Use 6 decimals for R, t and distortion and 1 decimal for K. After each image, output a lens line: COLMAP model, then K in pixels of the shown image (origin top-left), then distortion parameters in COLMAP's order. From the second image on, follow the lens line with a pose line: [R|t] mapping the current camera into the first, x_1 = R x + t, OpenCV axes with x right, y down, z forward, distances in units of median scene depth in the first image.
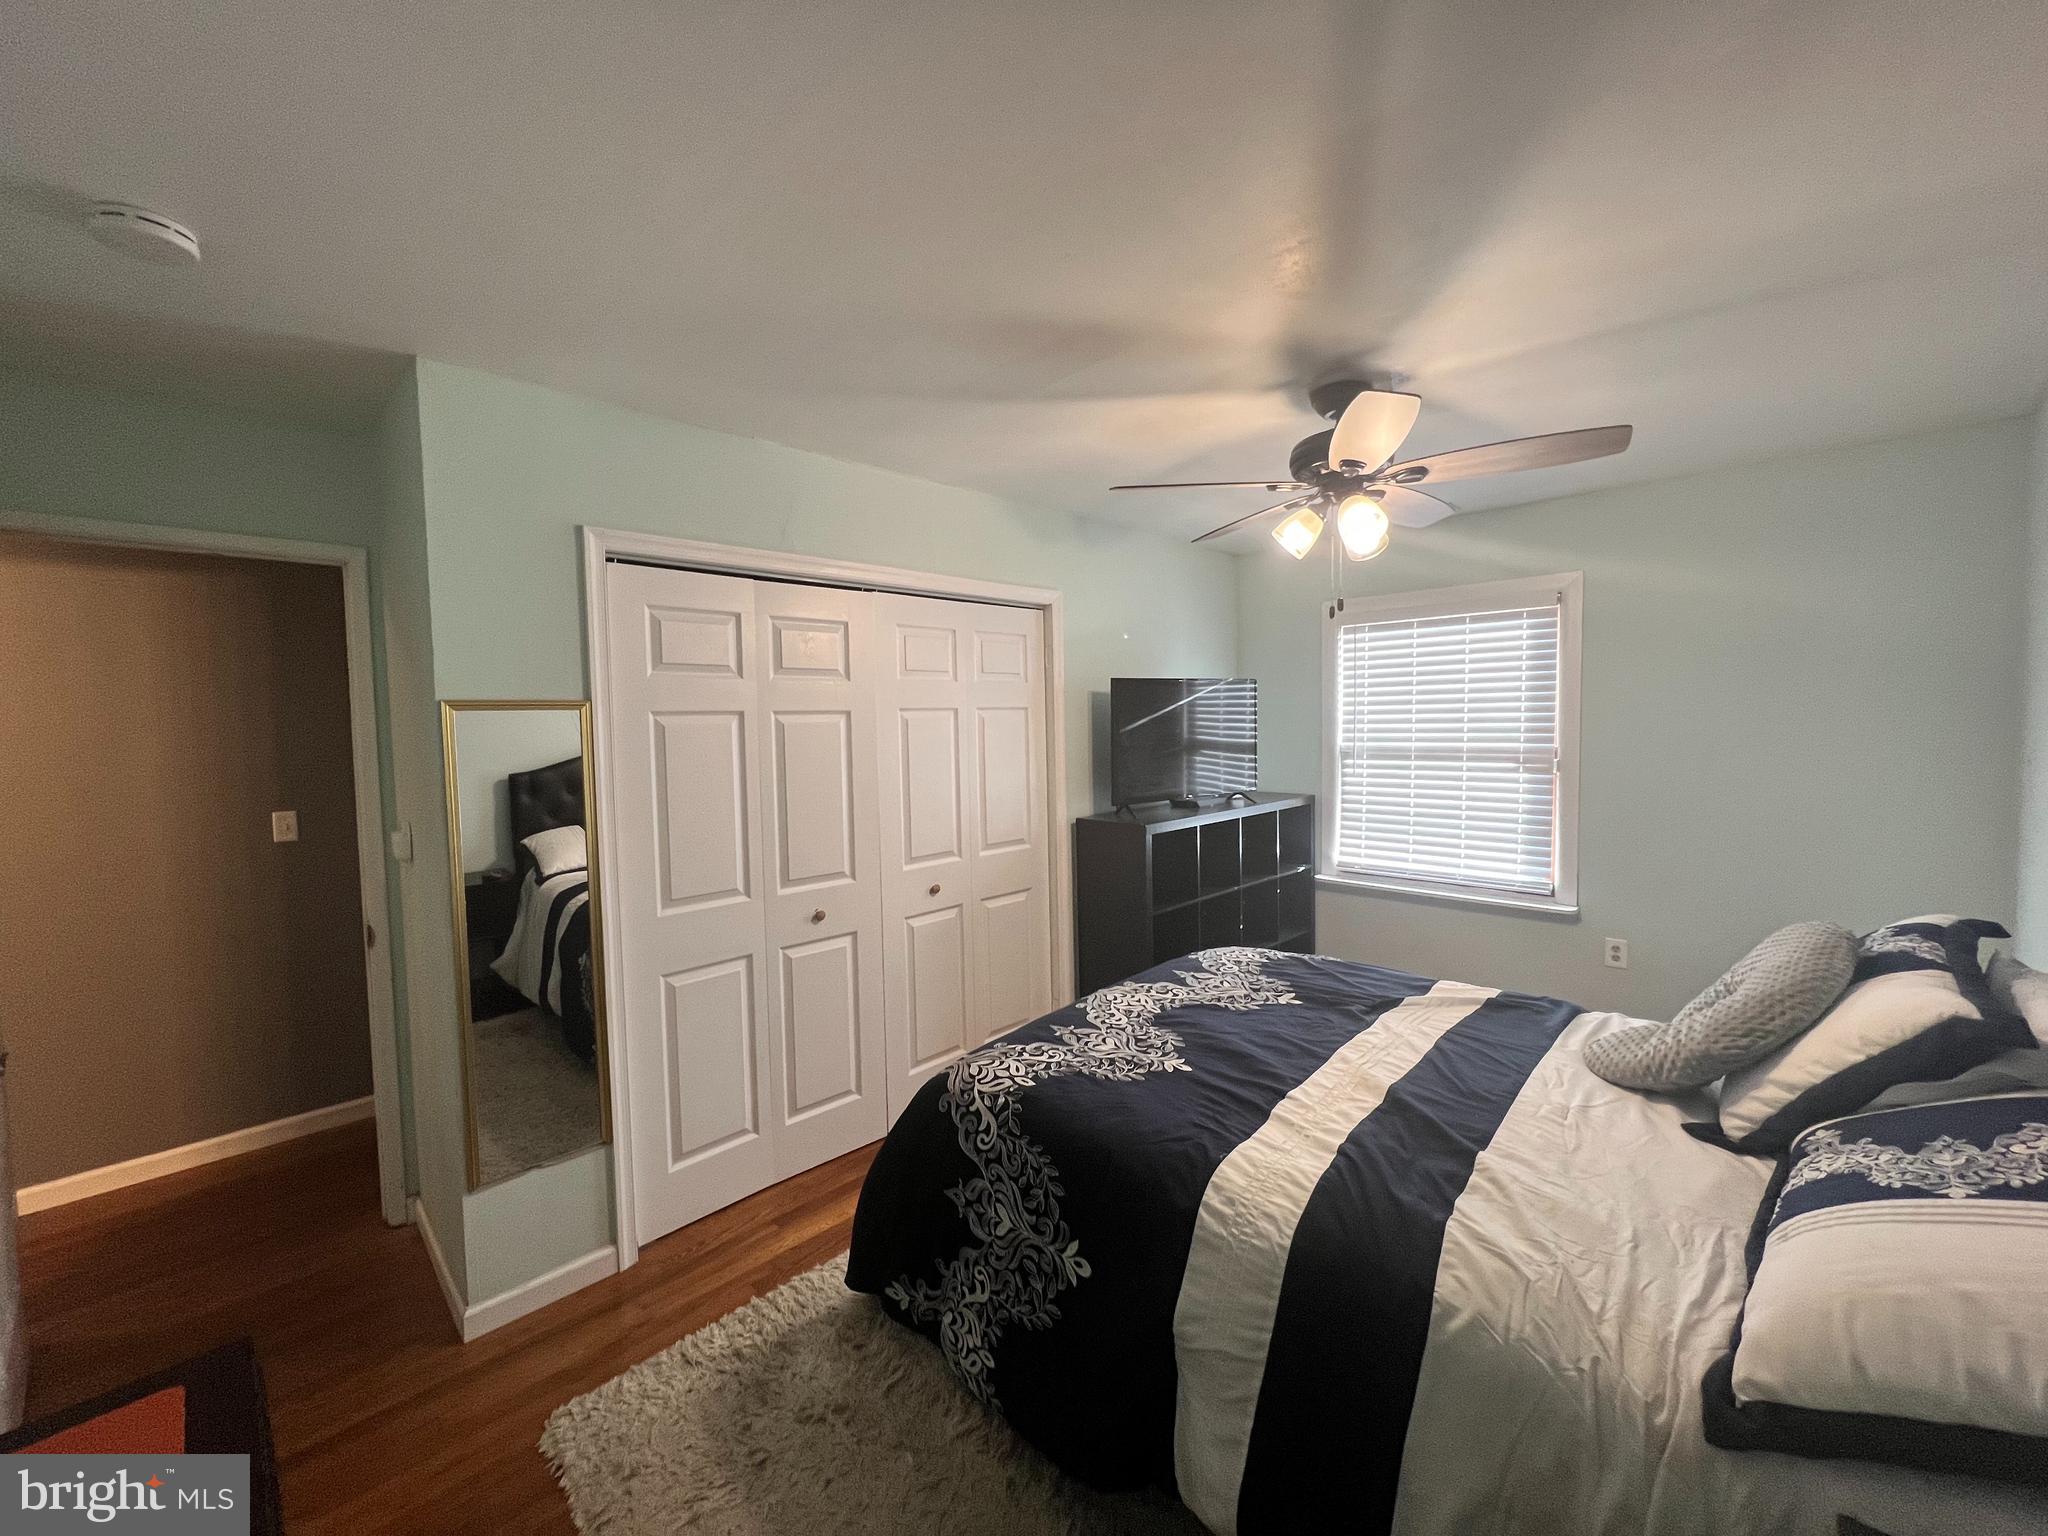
lens RADIAL K [[822.0, 0, 1021.2], [0, 822.0, 763.5], [0, 0, 1]] dist [-0.001313, 0.000805]
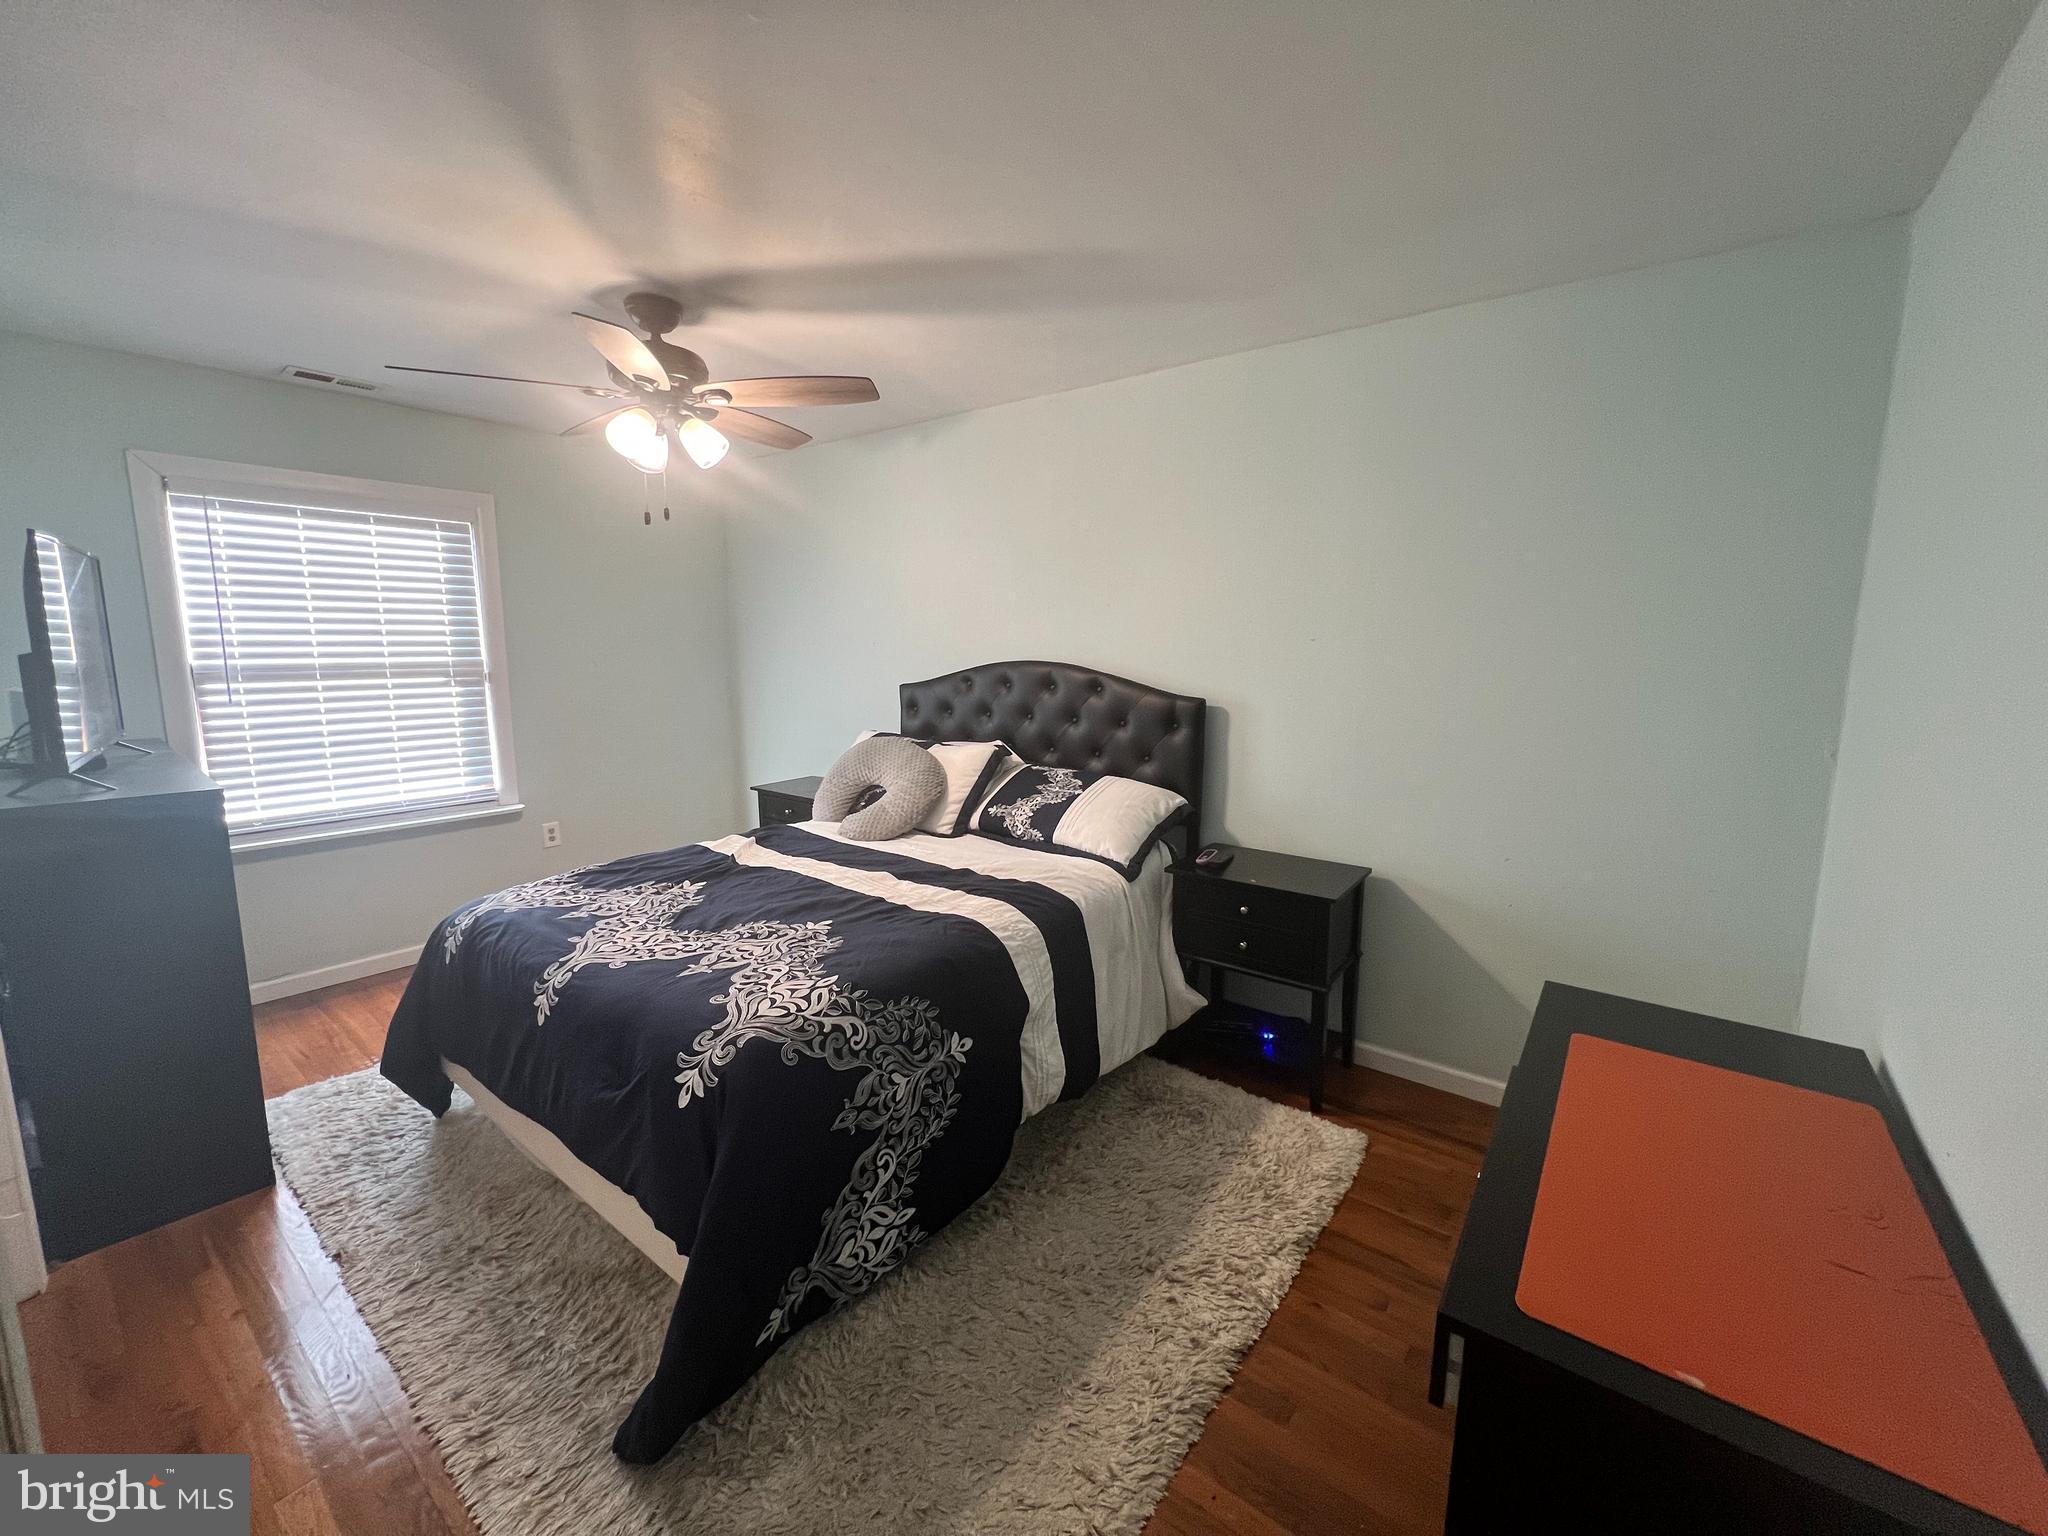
lens RADIAL K [[822.0, 0, 1021.2], [0, 822.0, 763.5], [0, 0, 1]] dist [-0.001313, 0.000805]
pose [[-0.126678, -0.127713, 0.983688, -0.738327], [0.052076, 0.989453, 0.135167, 0.007345], [-0.990576, 0.068350, -0.118692, 0.671370]]
